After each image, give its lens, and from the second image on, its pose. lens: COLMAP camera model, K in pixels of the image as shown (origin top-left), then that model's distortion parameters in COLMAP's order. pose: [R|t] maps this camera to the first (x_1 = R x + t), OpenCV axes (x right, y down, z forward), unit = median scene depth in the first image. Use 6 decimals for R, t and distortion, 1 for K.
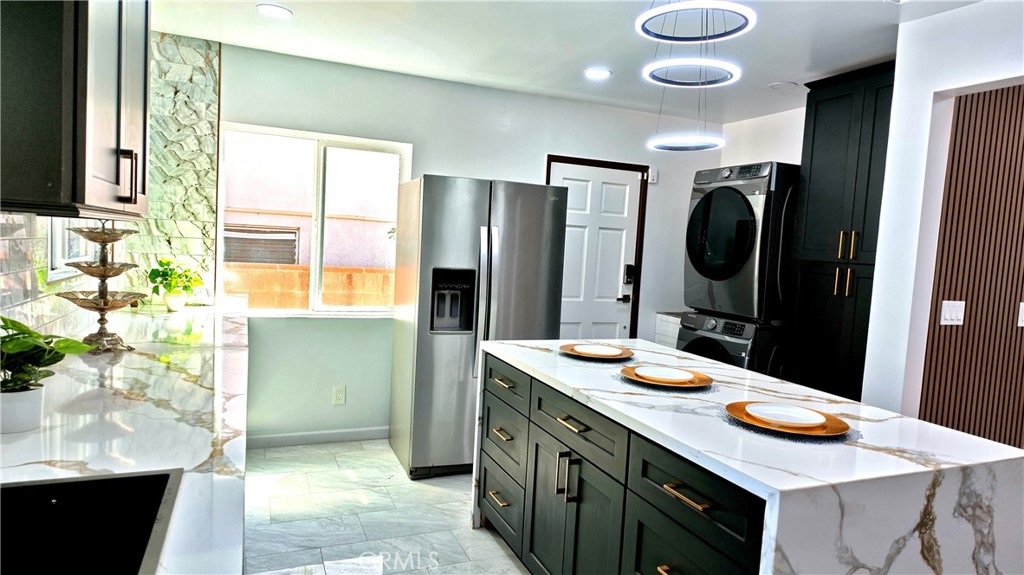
lens RADIAL K [[613.0, 0, 512.0], [0, 613.0, 287.5], [0, 0, 1]] dist [-0.004452, -0.001272]
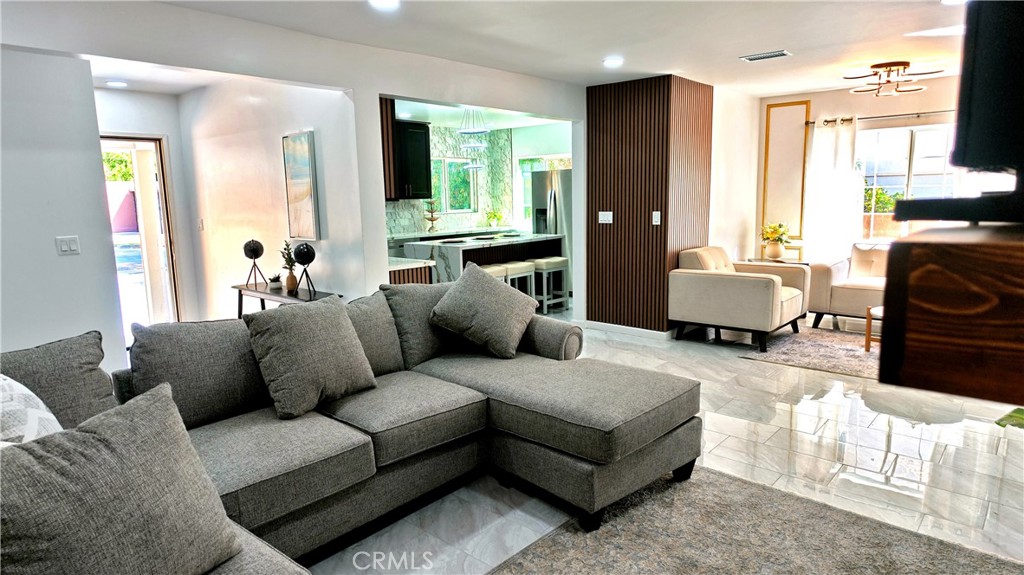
lens RADIAL K [[586.3, 0, 512.0], [0, 586.3, 287.5], [0, 0, 1]] dist [-0.002547, -0.000620]
pose [[0.438539, 0.075327, -0.895550, 3.185333], [-0.016253, 0.996983, 0.075900, 0.177418], [0.898565, -0.018730, 0.438440, -0.252501]]
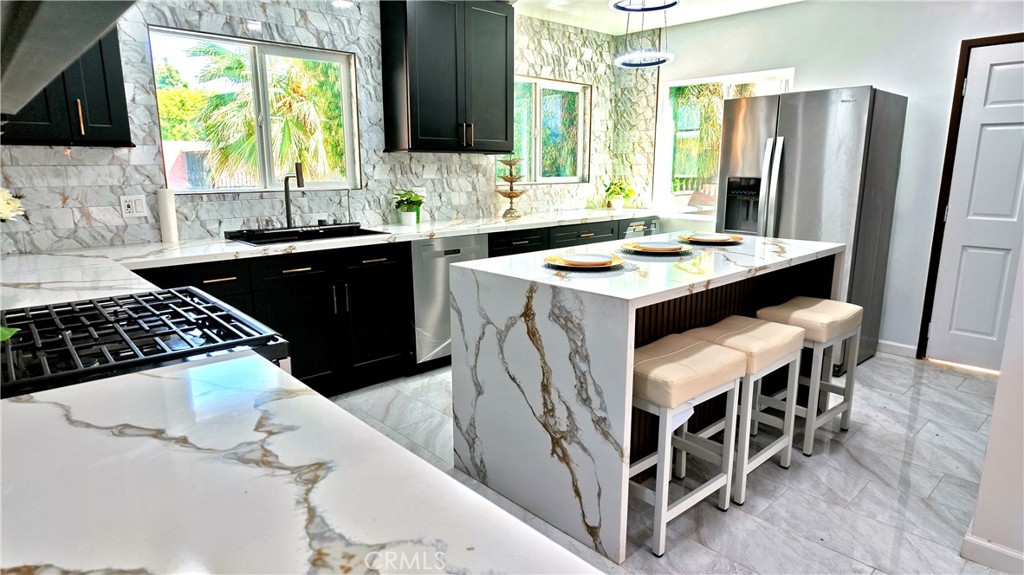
lens RADIAL K [[586.3, 0, 512.0], [0, 586.3, 287.5], [0, 0, 1]] dist [-0.002547, -0.000620]
pose [[0.344013, 0.136325, -0.929016, 1.319395], [-0.043374, 0.990655, 0.129309, 0.084578], [0.937962, -0.004189, 0.346712, 0.294767]]
